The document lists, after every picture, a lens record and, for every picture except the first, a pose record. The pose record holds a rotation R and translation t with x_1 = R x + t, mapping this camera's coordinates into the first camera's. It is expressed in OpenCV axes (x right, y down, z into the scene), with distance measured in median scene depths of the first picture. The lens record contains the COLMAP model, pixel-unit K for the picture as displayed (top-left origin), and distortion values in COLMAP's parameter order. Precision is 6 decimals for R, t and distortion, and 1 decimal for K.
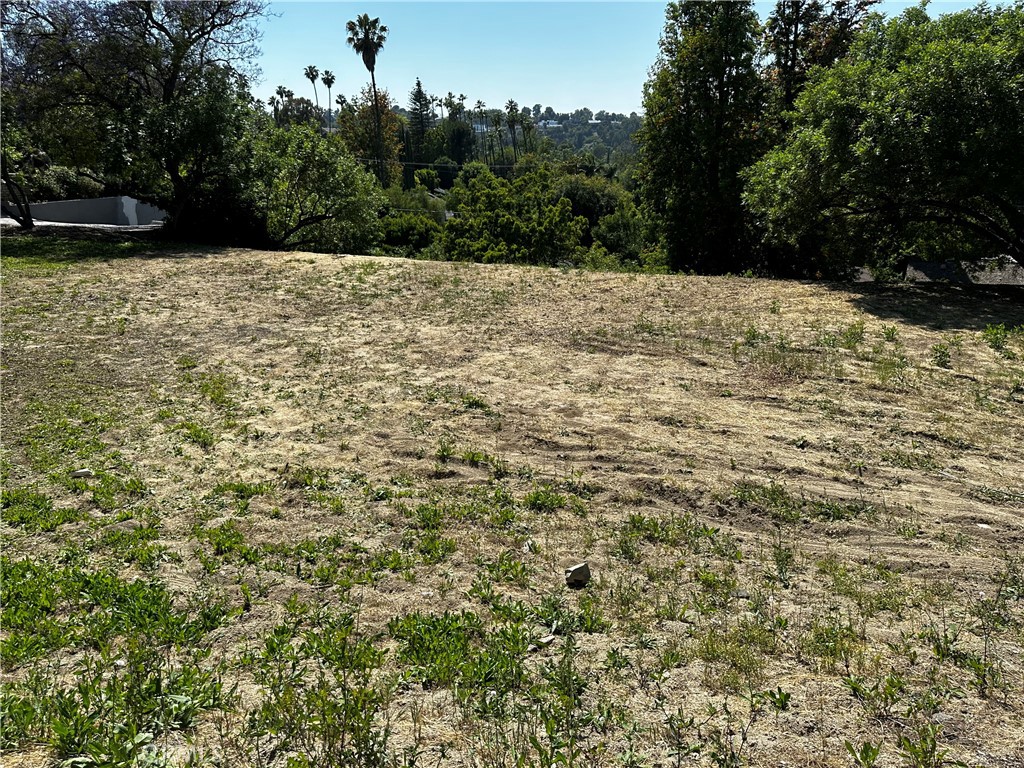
lens RADIAL K [[722.6, 0, 501.6], [0, 722.6, 376.9], [0, 0, 1]] dist [0.056726, -0.054730]
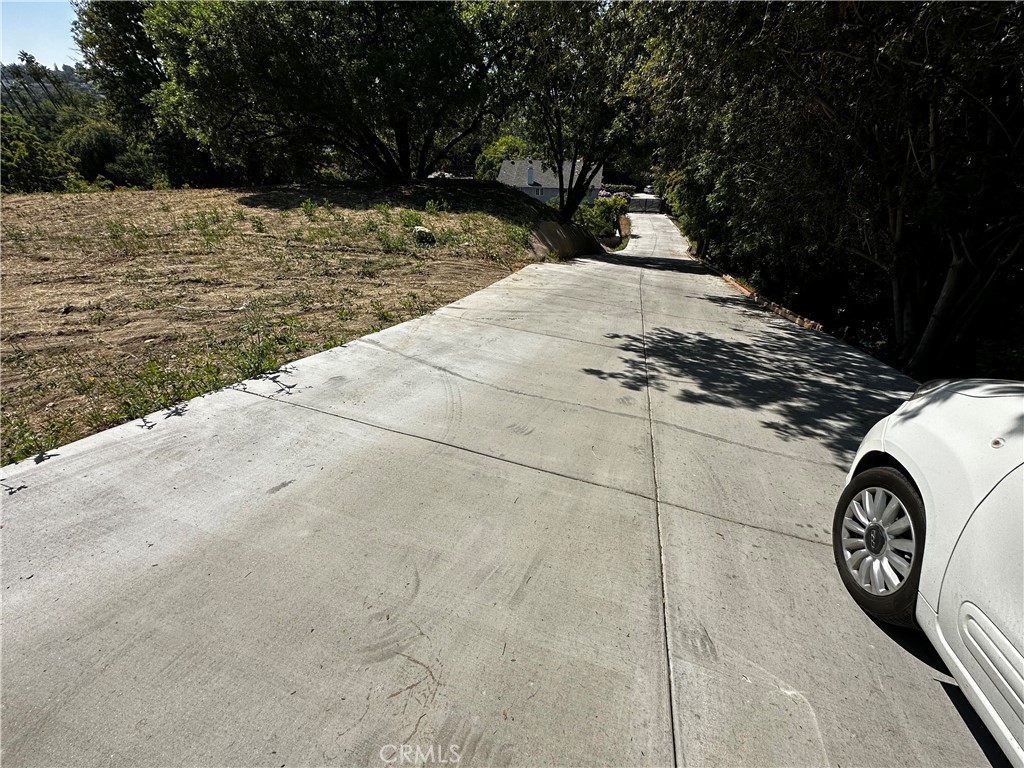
lens RADIAL K [[410.5, 0, 511.2], [0, 410.5, 383.4], [0, 0, 1]] dist [-0.002483, -0.000266]
pose [[0.829816, -0.314124, 0.461228, 0.544233], [0.183934, 0.934295, 0.305387, 0.110450], [-0.526853, -0.168580, 0.833071, 0.001085]]
